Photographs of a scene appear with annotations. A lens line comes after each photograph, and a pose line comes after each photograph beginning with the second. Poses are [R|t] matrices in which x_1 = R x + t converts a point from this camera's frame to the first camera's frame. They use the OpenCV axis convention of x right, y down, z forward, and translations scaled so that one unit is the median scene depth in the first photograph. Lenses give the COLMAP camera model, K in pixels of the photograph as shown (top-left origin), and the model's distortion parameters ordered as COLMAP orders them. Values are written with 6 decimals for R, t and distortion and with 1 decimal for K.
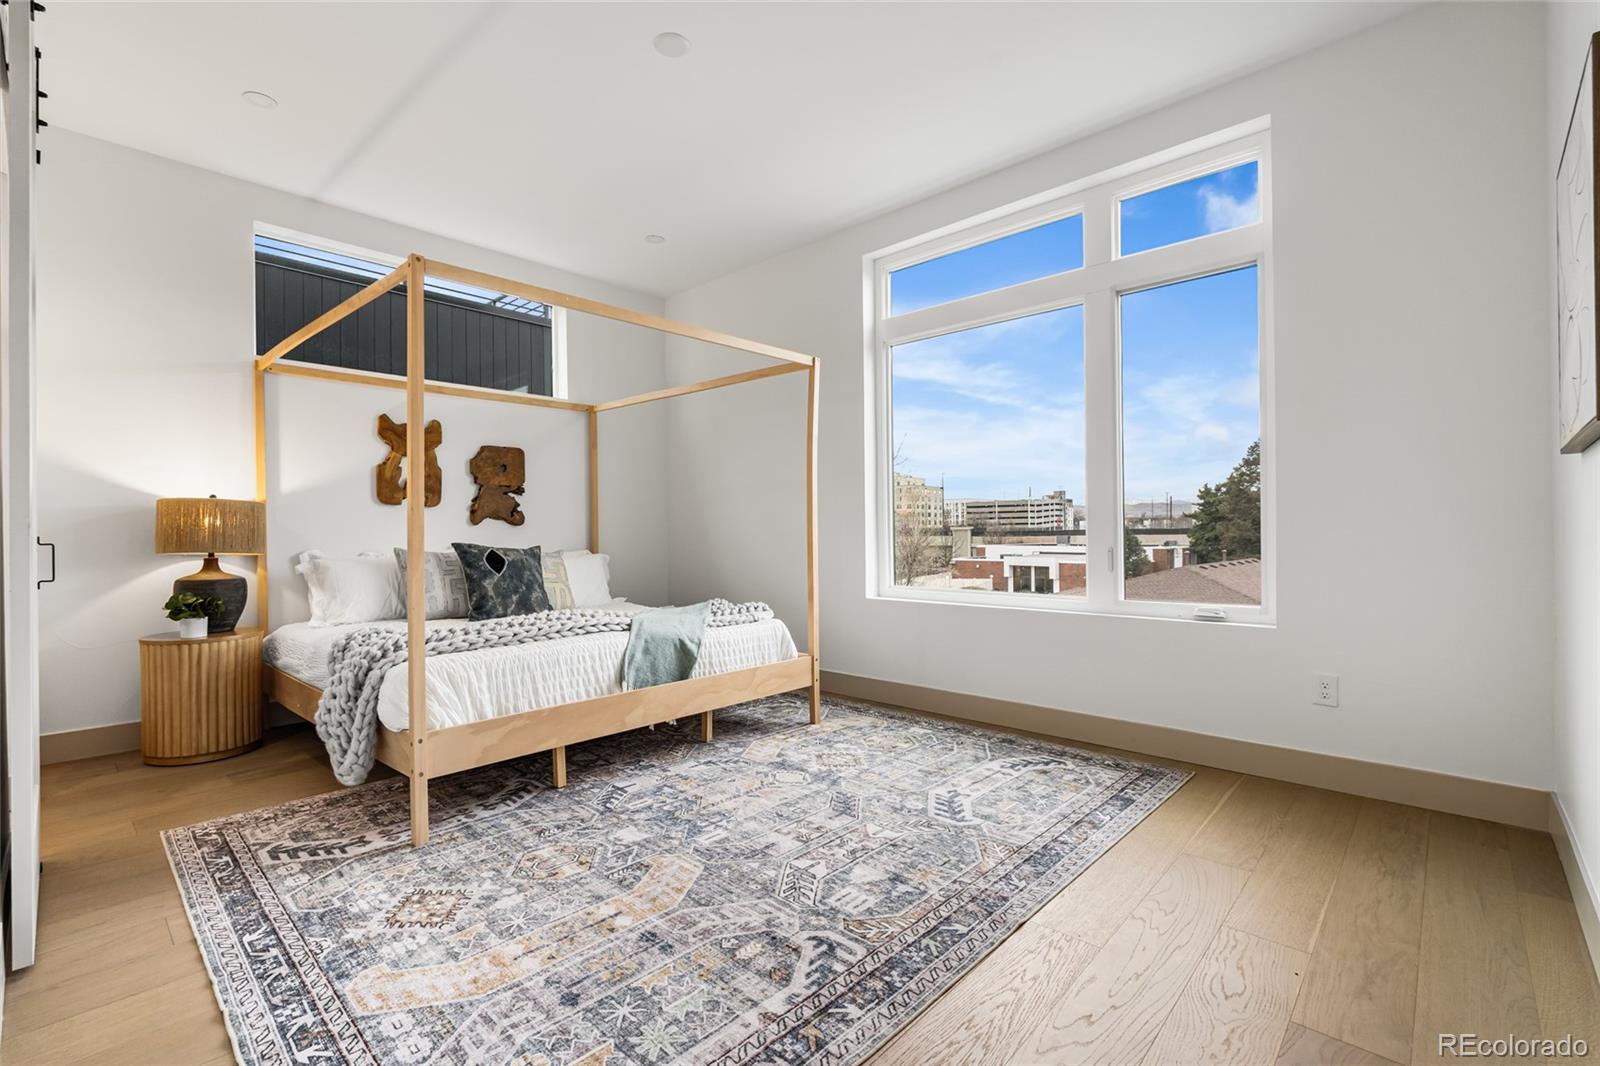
lens RADIAL K [[710.8, 0, 800.3], [0, 710.8, 539.4], [0, 0, 1]] dist [-0.003499, 0.000102]
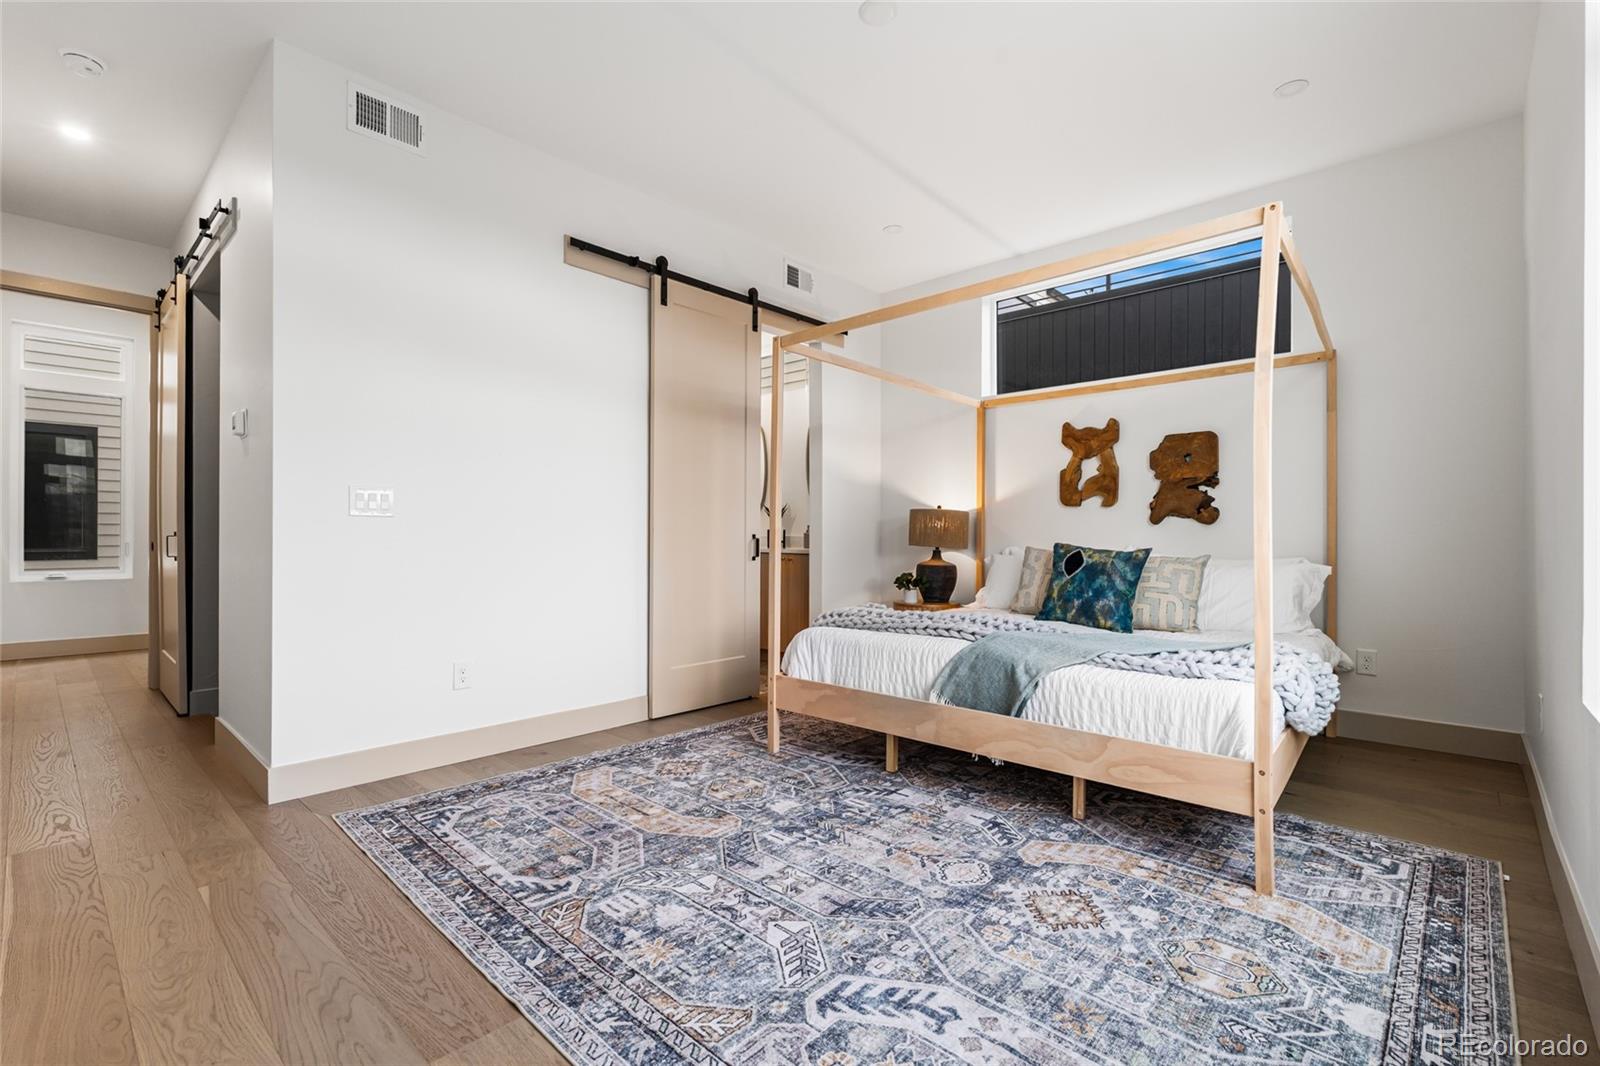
lens RADIAL K [[710.8, 0, 782.6], [0, 710.8, 543.0], [0, 0, 1]] dist [-0.003499, 0.000102]
pose [[-0.006850, 0.015868, -0.999851, 0.684297], [-0.009924, 0.999824, 0.015936, -0.009559], [0.999927, 0.010031, -0.006692, 0.794527]]
